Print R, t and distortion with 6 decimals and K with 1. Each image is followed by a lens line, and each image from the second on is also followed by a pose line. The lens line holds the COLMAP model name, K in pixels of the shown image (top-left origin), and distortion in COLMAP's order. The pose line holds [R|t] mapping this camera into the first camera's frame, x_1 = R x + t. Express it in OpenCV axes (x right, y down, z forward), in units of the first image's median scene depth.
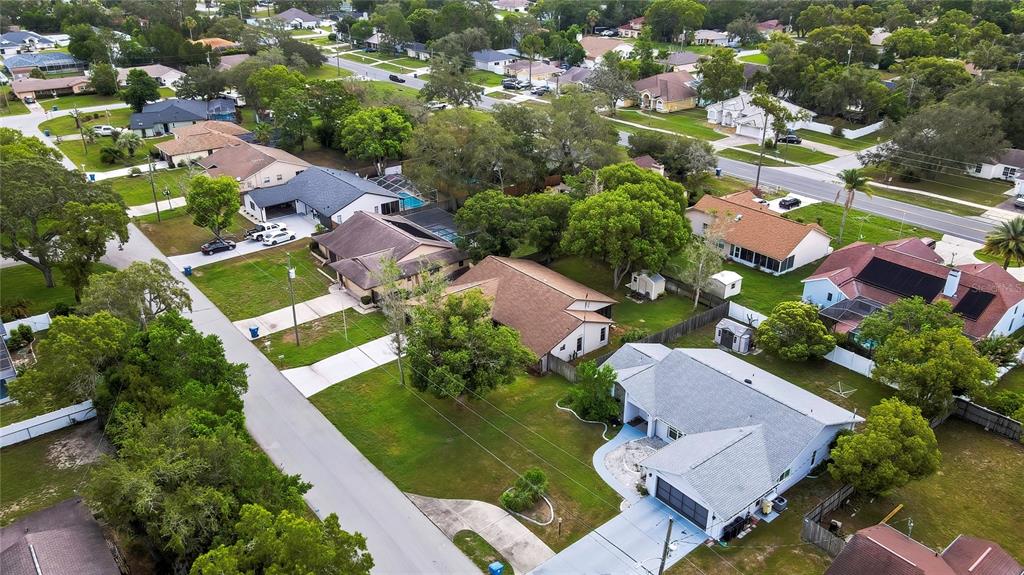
lens RADIAL K [[762.2, 0, 512.0], [0, 762.2, 287.5], [0, 0, 1]] dist [0.026543, 0.006540]
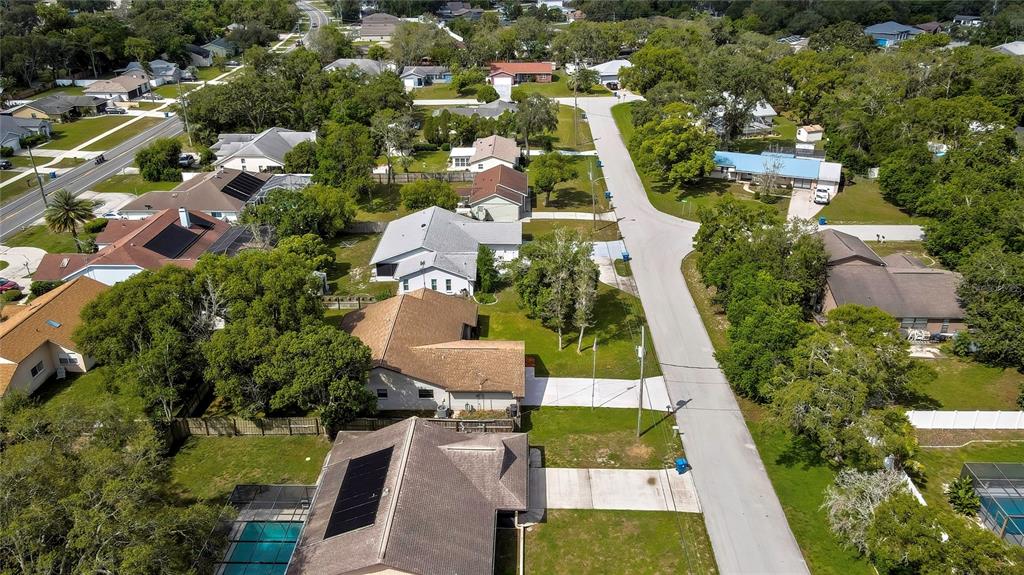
lens RADIAL K [[762.2, 0, 512.0], [0, 762.2, 287.5], [0, 0, 1]] dist [0.026543, 0.006540]
pose [[-0.763932, -0.275638, 0.583465, -0.642130], [0.277528, 0.675948, 0.682695, -0.673027], [-0.582569, 0.683461, -0.439881, 1.391364]]
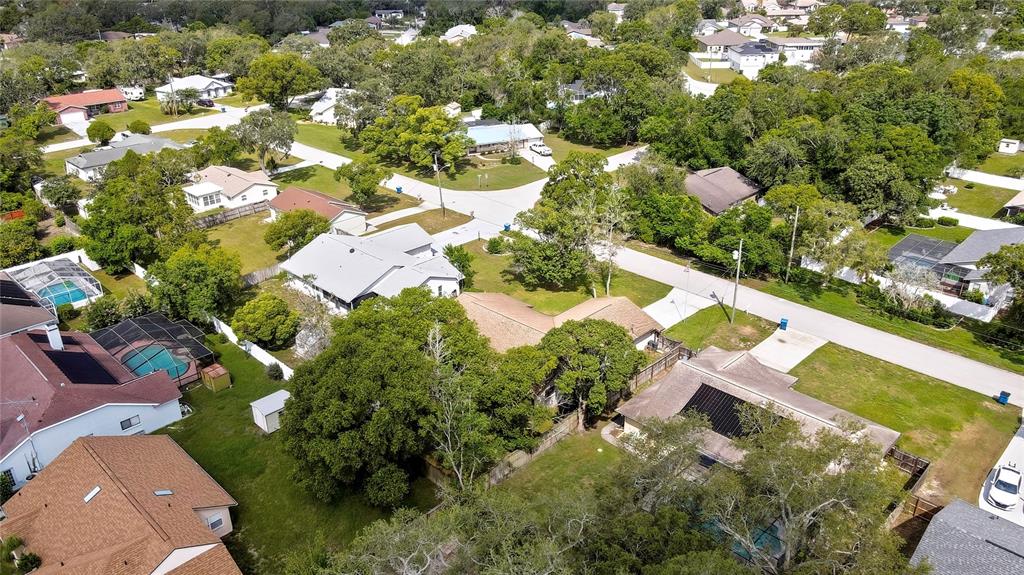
lens RADIAL K [[762.2, 0, 512.0], [0, 762.2, 287.5], [0, 0, 1]] dist [0.026543, 0.006540]
pose [[-0.993492, 0.057572, -0.098280, 0.132941], [-0.039040, 0.638463, 0.768662, -0.795800], [0.107002, 0.767496, -0.632060, 1.666837]]
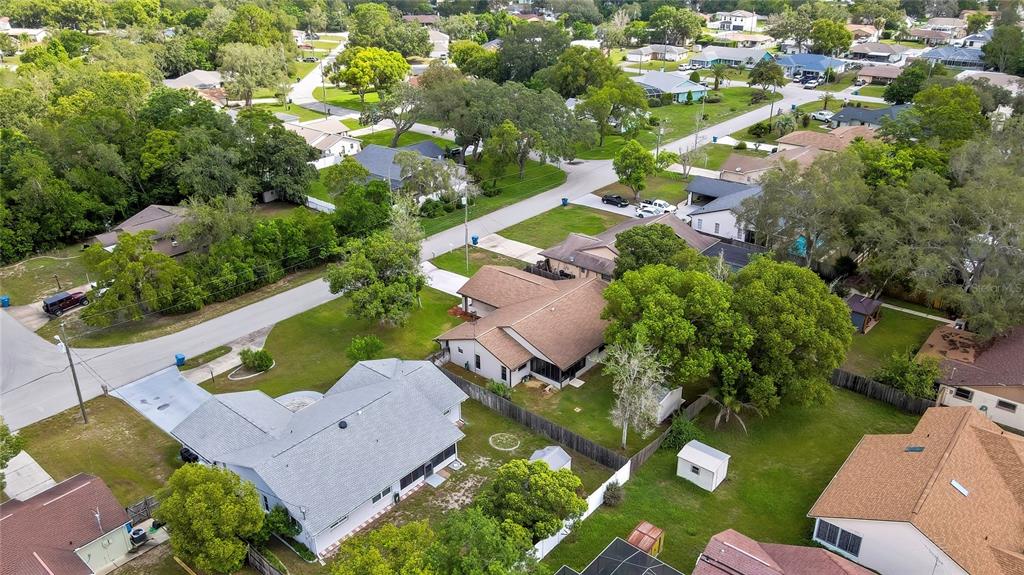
lens RADIAL K [[762.2, 0, 512.0], [0, 762.2, 287.5], [0, 0, 1]] dist [0.026543, 0.006540]
pose [[0.181380, 0.418299, -0.890015, 0.917357], [-0.412648, 0.853871, 0.317216, -0.330110], [0.892649, 0.309727, 0.327486, 0.693187]]
